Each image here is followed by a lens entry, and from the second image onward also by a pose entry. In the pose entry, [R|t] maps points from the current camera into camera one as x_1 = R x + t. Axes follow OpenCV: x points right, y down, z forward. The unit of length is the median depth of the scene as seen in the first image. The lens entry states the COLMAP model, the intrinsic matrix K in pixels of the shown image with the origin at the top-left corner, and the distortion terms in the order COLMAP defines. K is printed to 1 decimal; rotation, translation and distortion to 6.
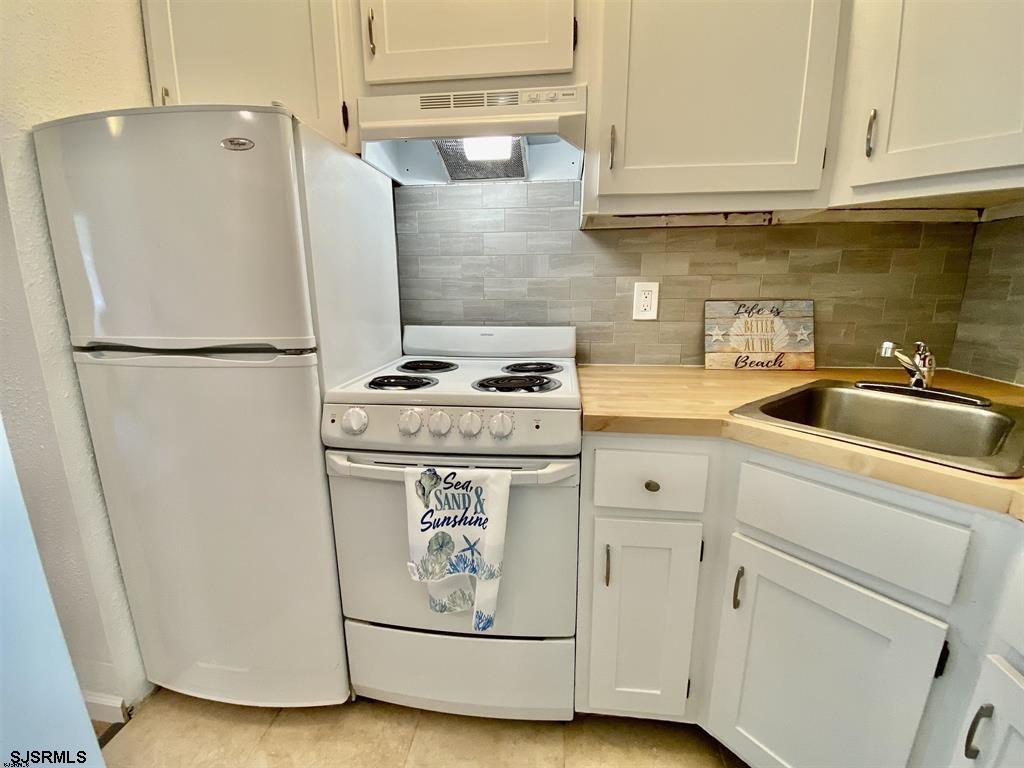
lens RADIAL K [[442.9, 0, 507.6], [0, 442.9, 375.9], [0, 0, 1]] dist [0.075516, -0.059542]
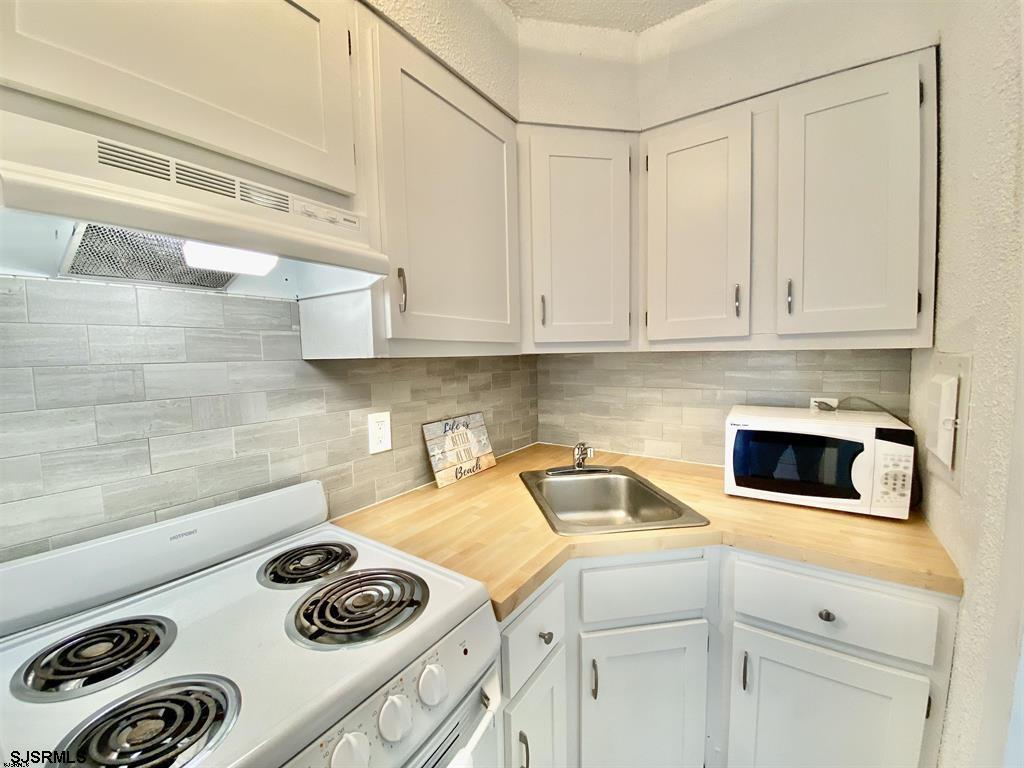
lens RADIAL K [[413.9, 0, 514.2], [0, 413.9, 383.7], [0, 0, 1]] dist [0.025656, -0.021838]
pose [[0.463543, -0.068631, 0.883413, -0.333356], [0.187724, 0.981971, -0.022215, -0.204152], [-0.865961, 0.176135, 0.468069, 0.346367]]
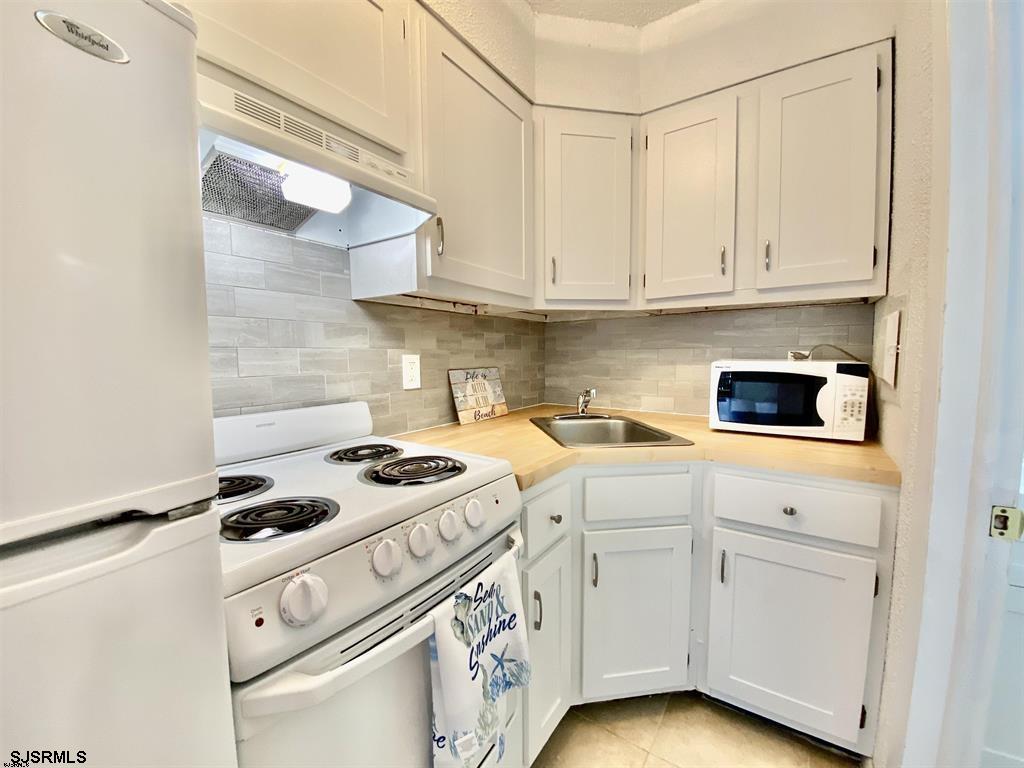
lens RADIAL K [[413.9, 0, 514.2], [0, 413.9, 383.7], [0, 0, 1]] dist [0.025656, -0.021838]
pose [[0.465930, -0.062866, 0.882585, -0.478752], [0.174749, 0.984364, -0.022137, -0.076199], [-0.867394, 0.164545, 0.469631, 0.332967]]
